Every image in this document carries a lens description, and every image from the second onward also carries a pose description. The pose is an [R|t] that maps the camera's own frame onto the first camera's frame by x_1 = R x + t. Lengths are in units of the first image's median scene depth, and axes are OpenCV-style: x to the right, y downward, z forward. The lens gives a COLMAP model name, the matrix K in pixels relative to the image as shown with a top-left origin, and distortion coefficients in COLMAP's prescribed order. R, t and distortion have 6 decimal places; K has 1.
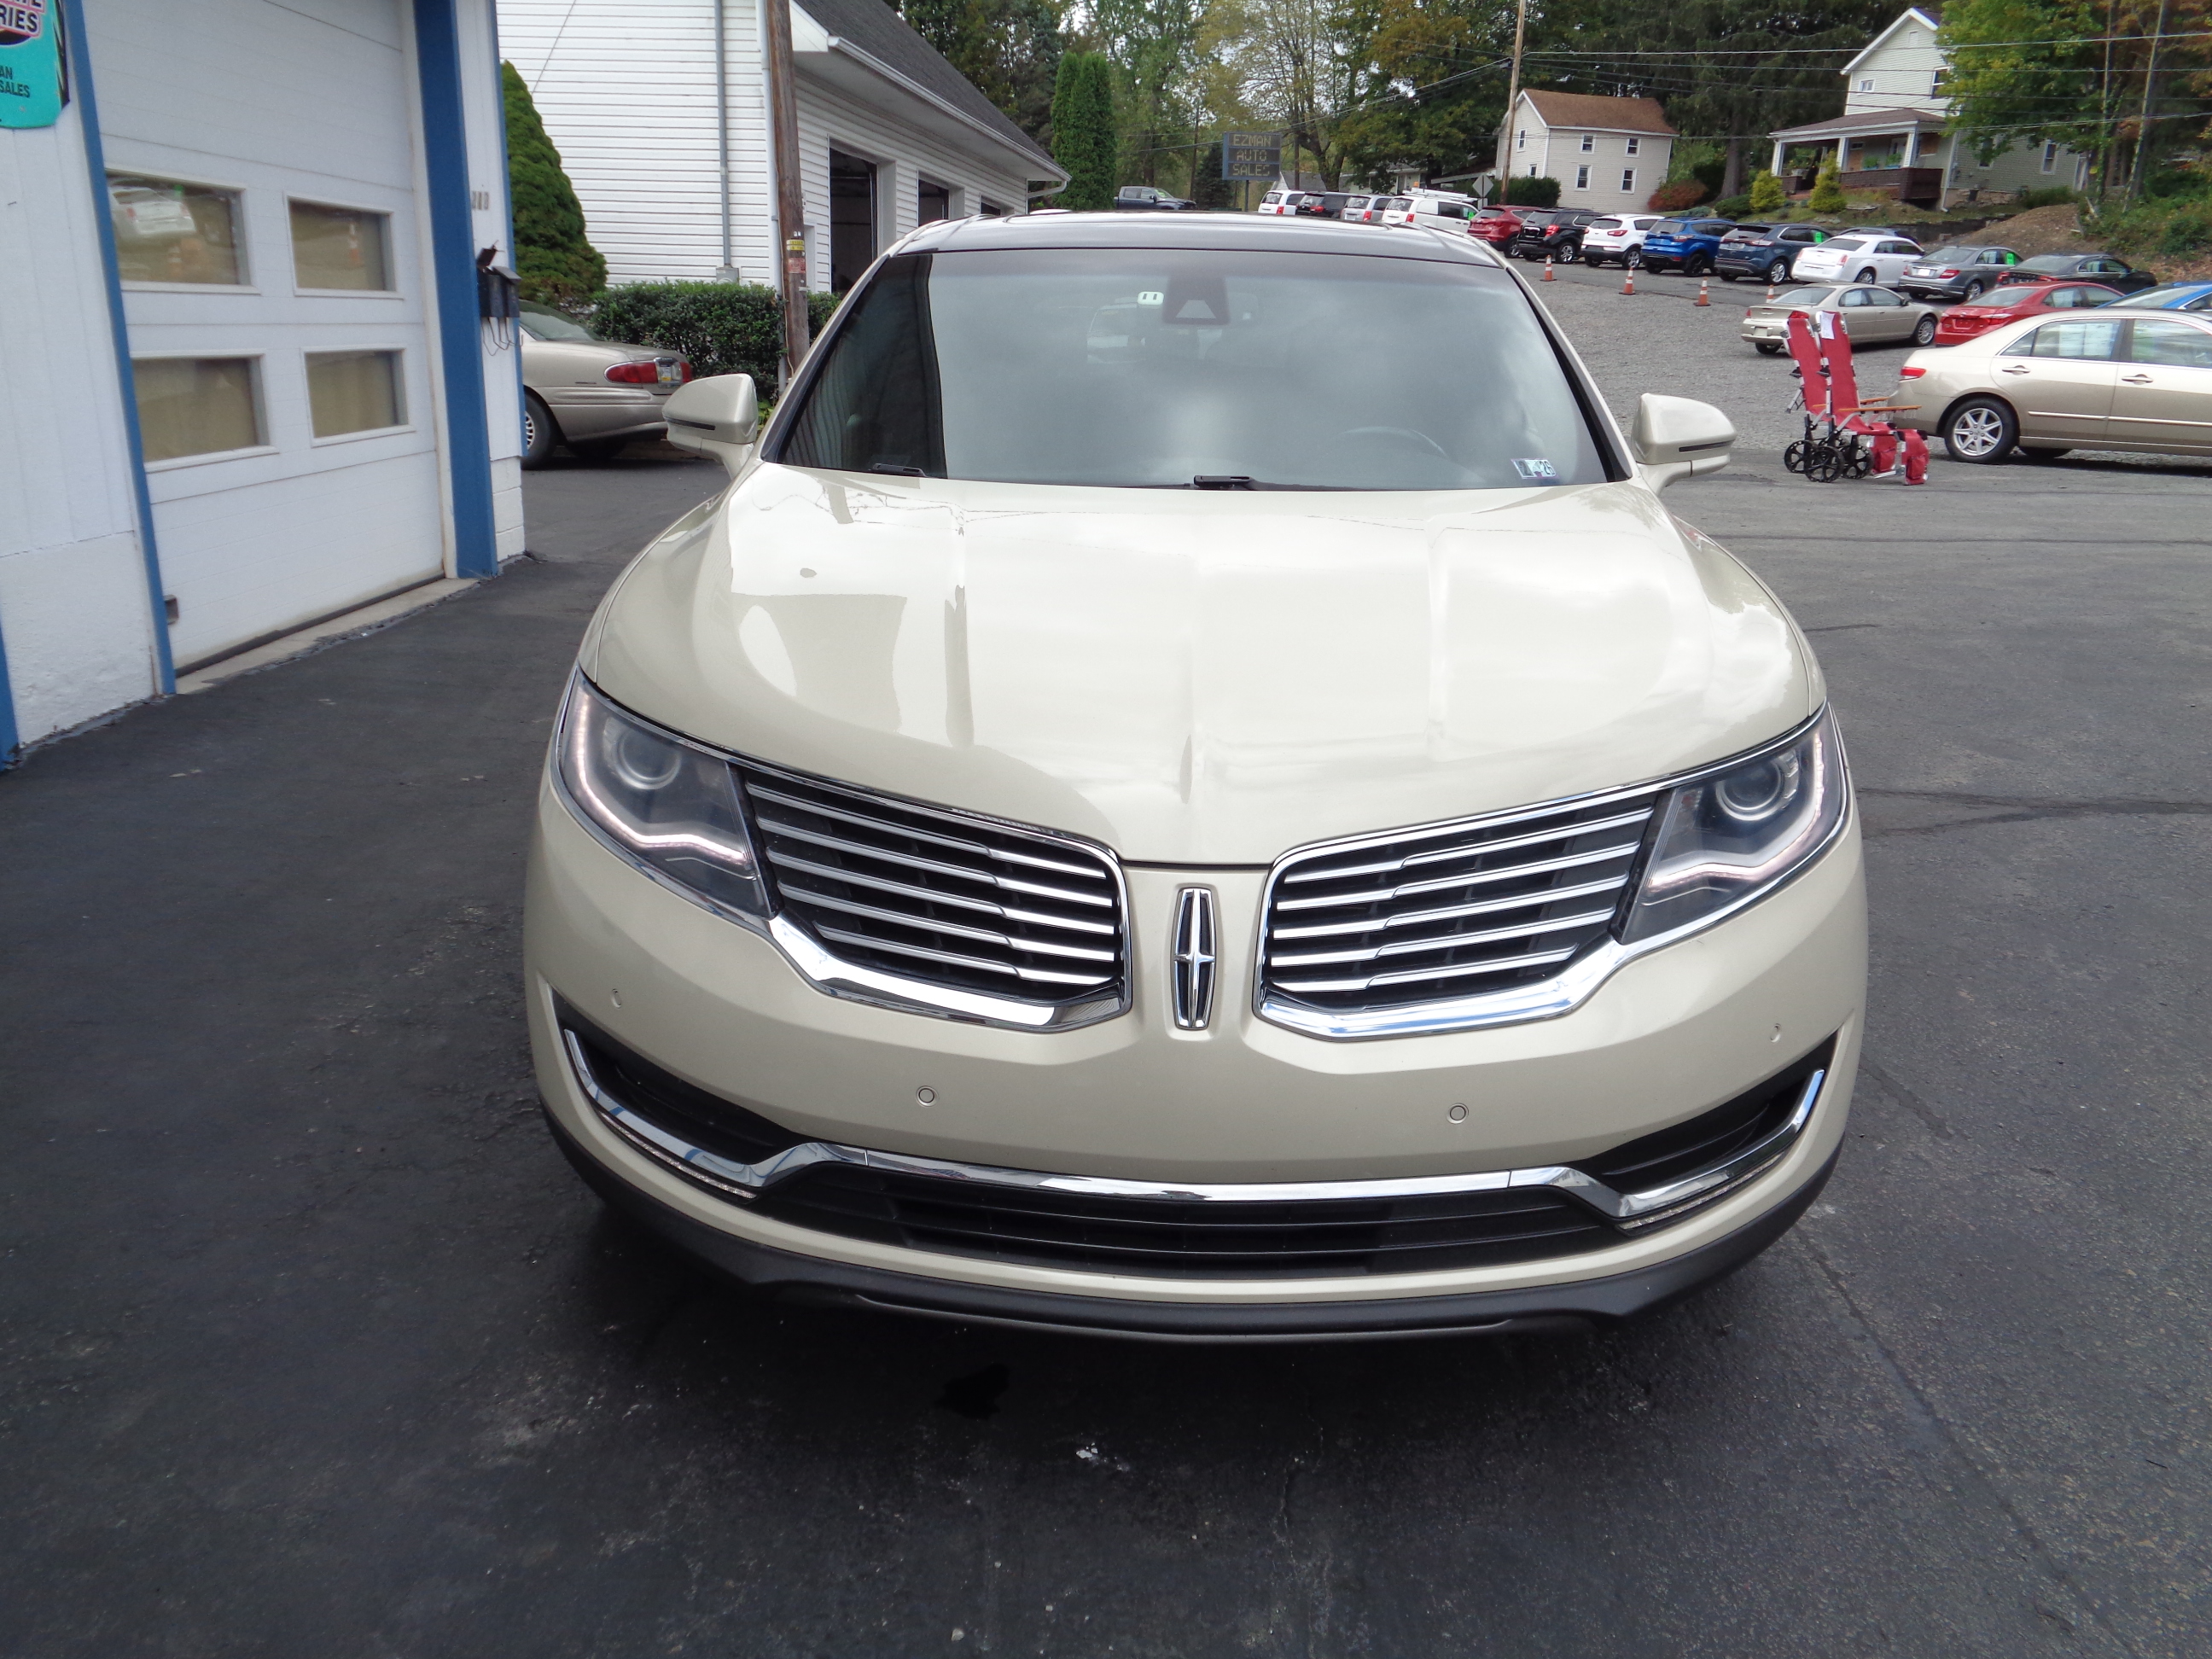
lens RADIAL K [[1661.5, 0, 1090.0], [0, 1661.5, 813.6], [0, 0, 1]] dist [0.033469, -0.005365]
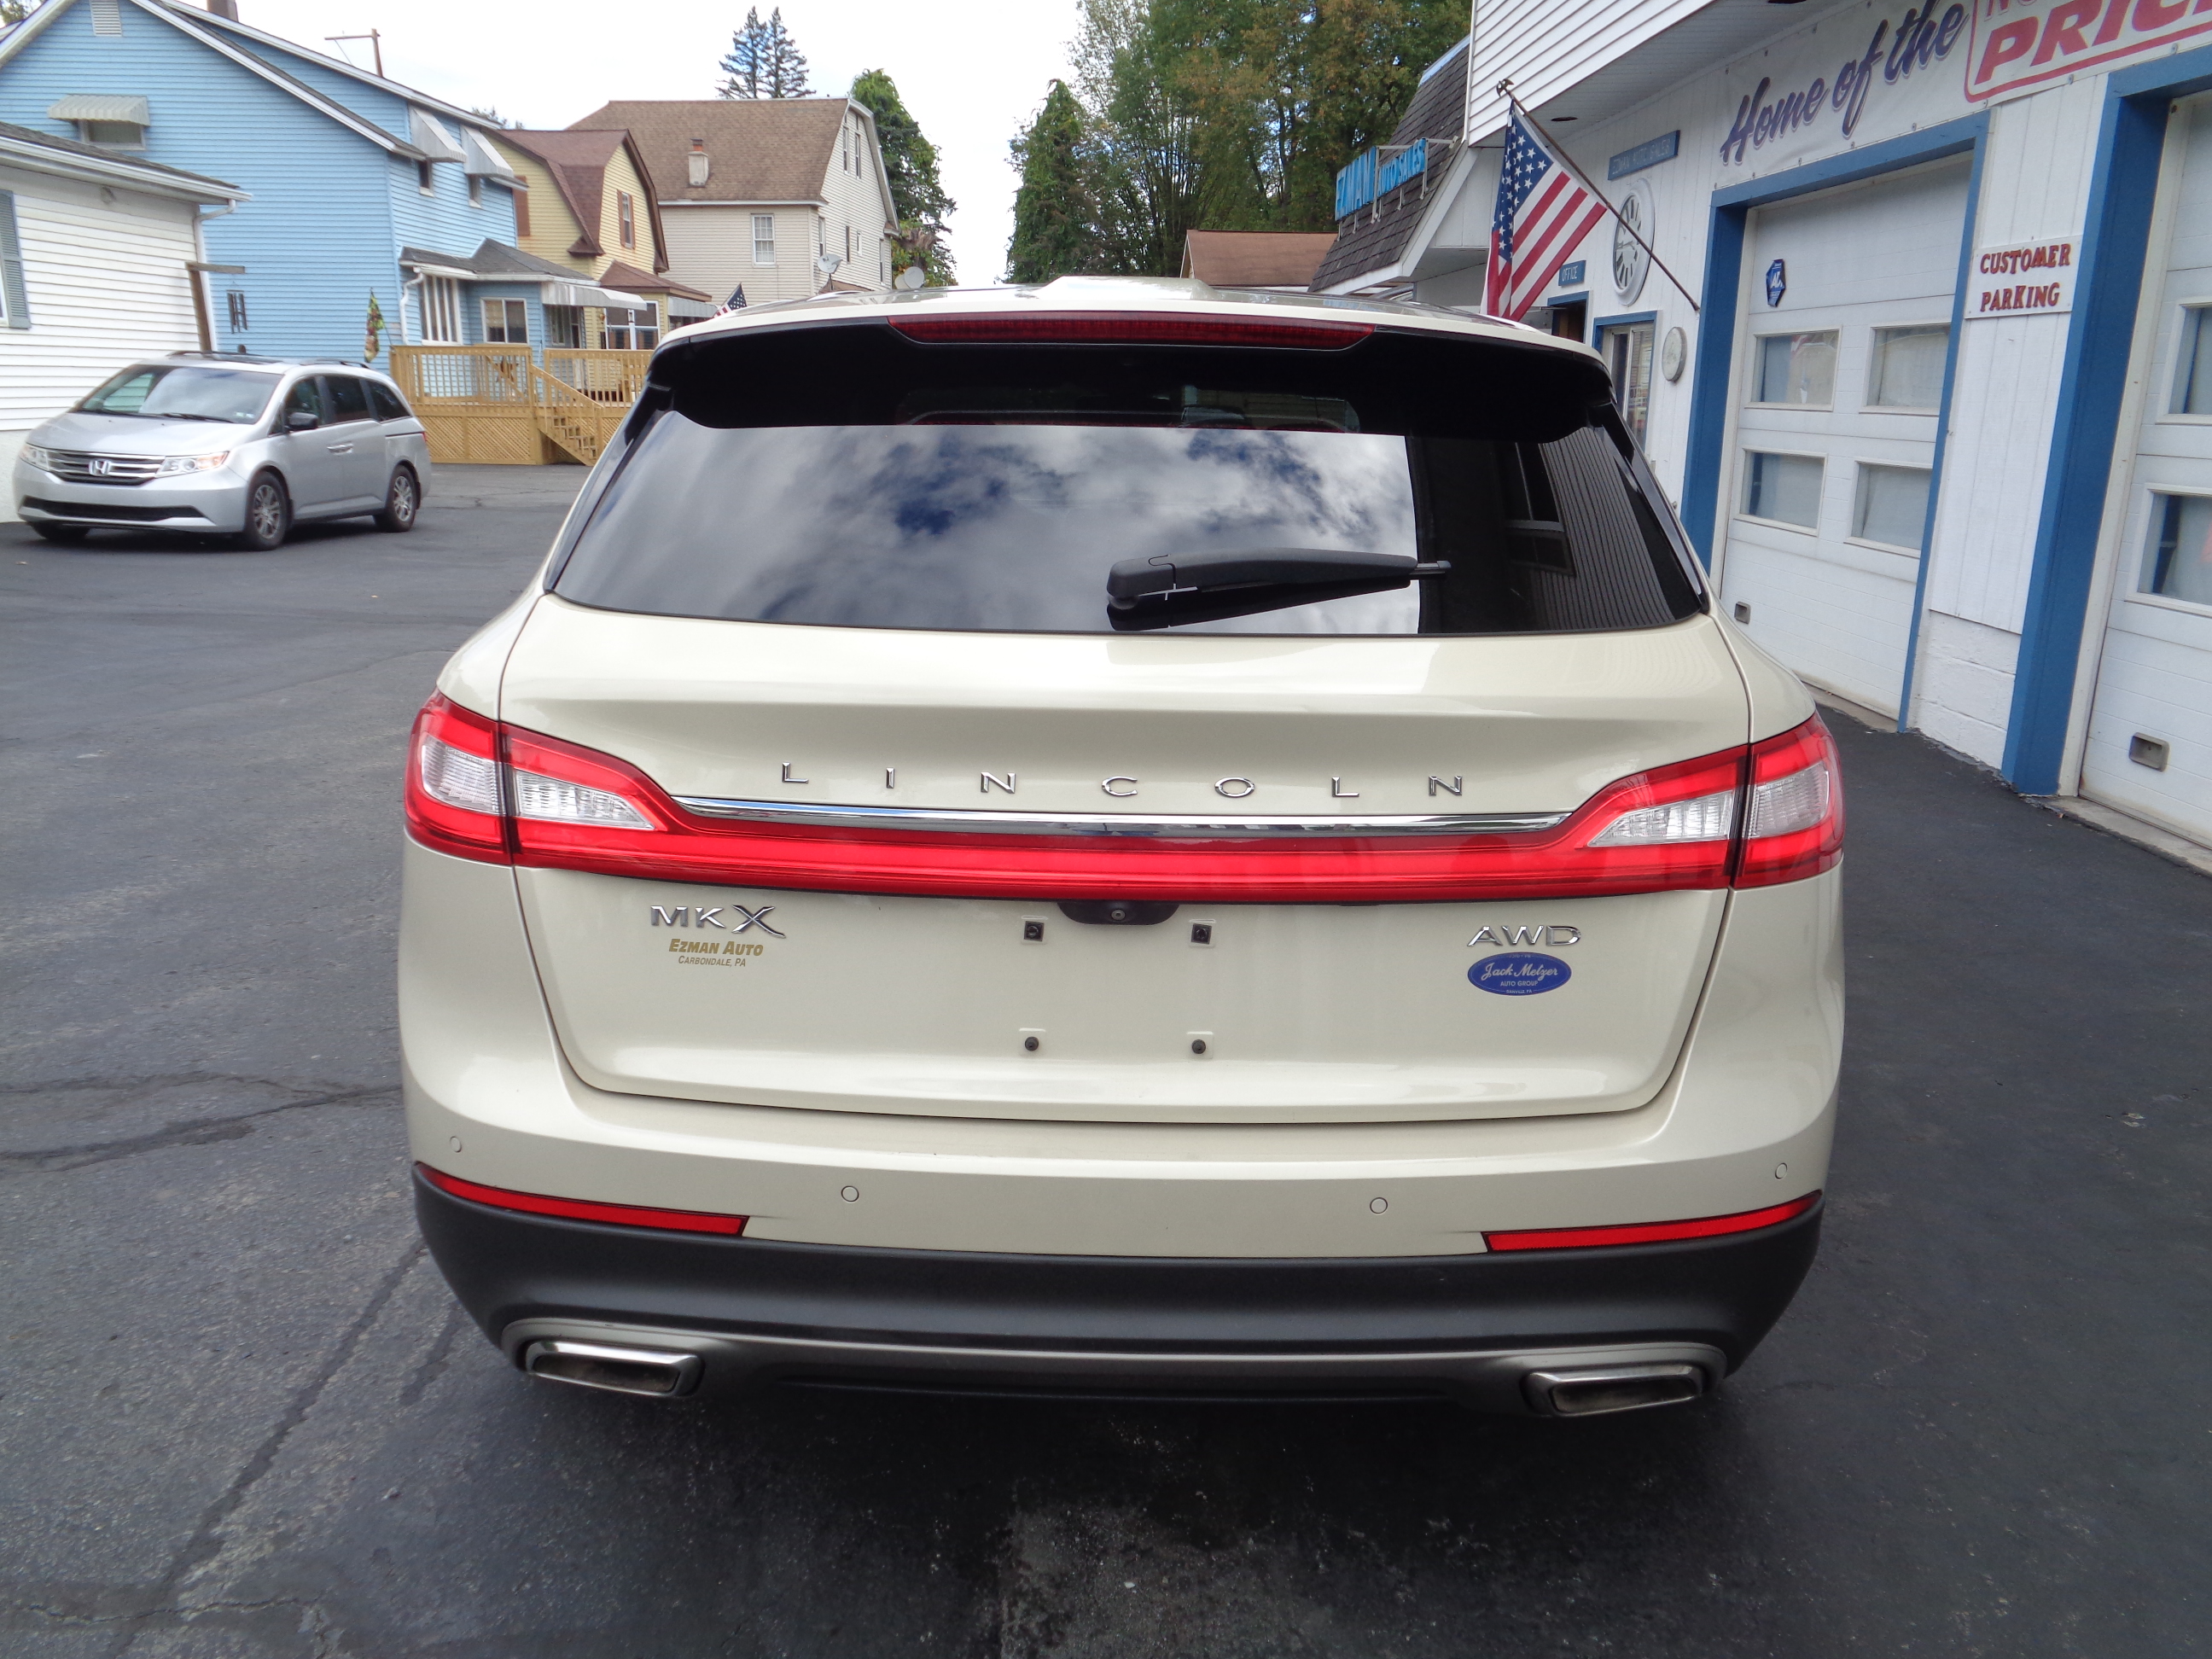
lens RADIAL K [[1644.8, 0, 1106.0], [0, 1644.8, 829.5], [0, 0, 1]] dist [0.020325, 0.001036]
pose [[-0.998118, -0.023478, -0.056655, 0.093942], [-0.049515, 0.853580, 0.518603, -0.459552], [0.036184, 0.520432, -0.853136, 1.510908]]
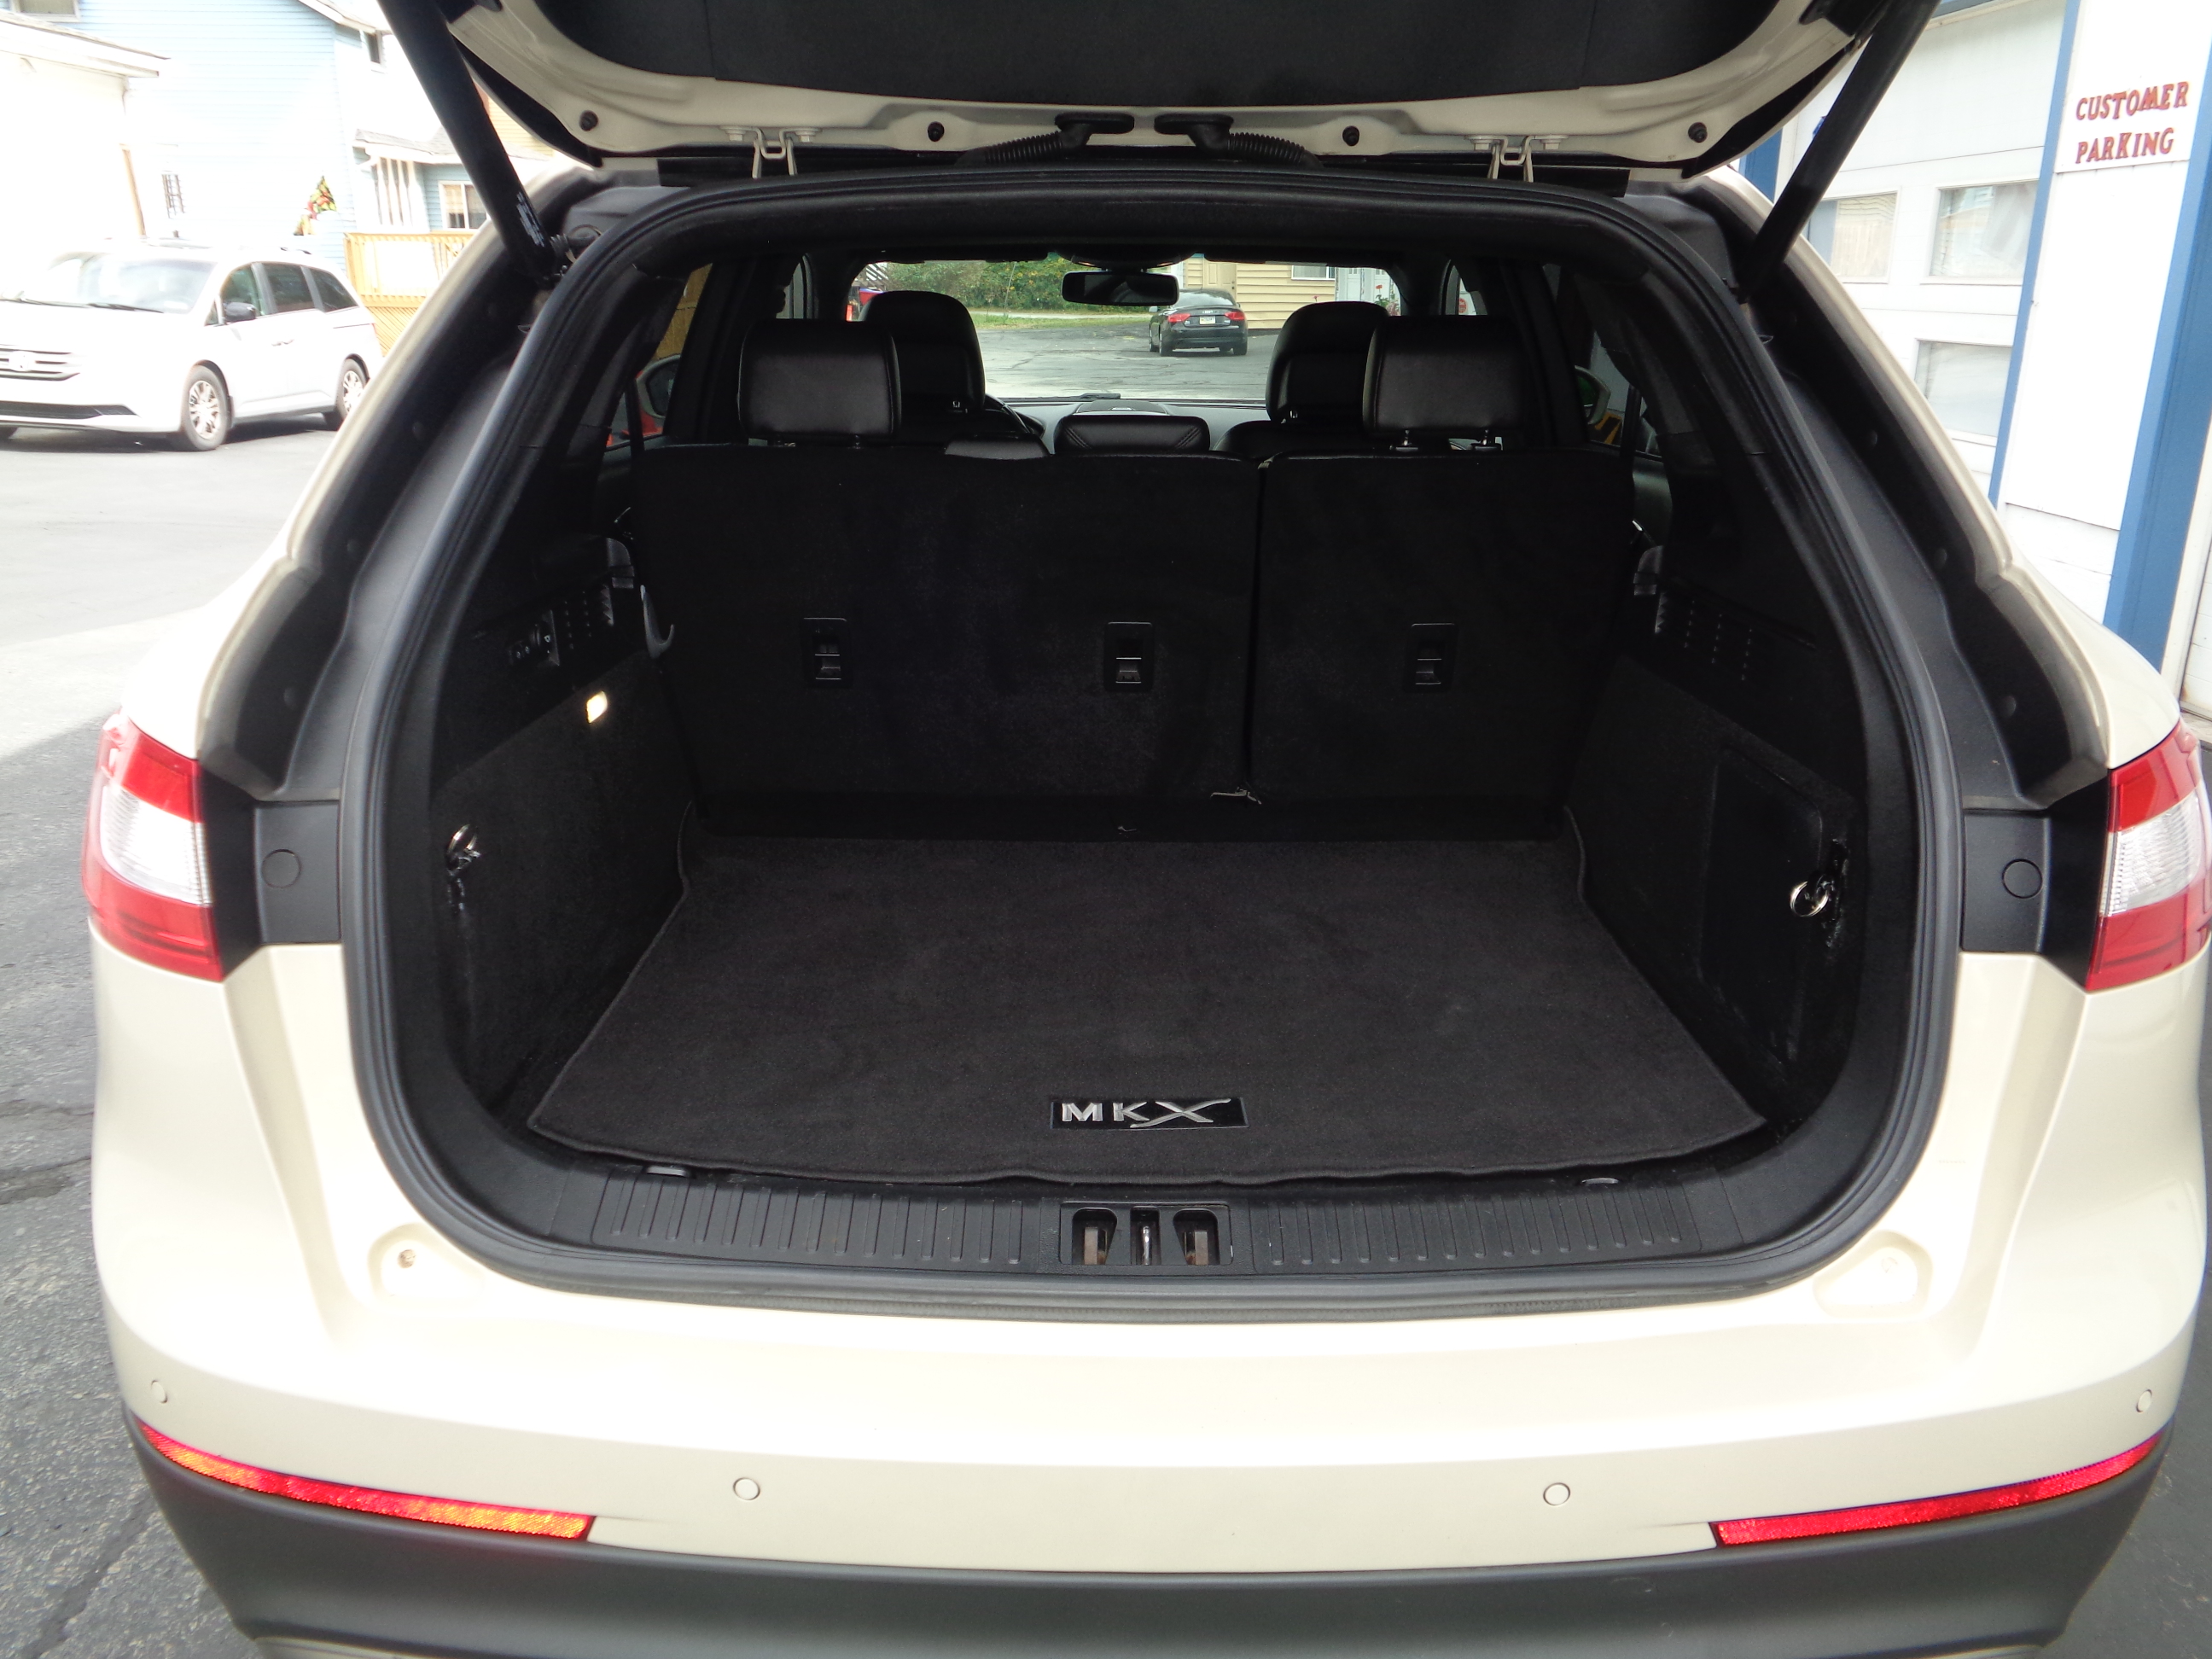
lens RADIAL K [[1640.0, 0, 1130.1], [0, 1640.0, 803.2], [0, 0, 1]] dist [0.053762, -0.006367]
pose [[-0.997045, -0.005211, -0.076639, 0.091979], [-0.047238, 0.828337, 0.558235, -0.419978], [0.060574, 0.560206, -0.826135, 1.395396]]
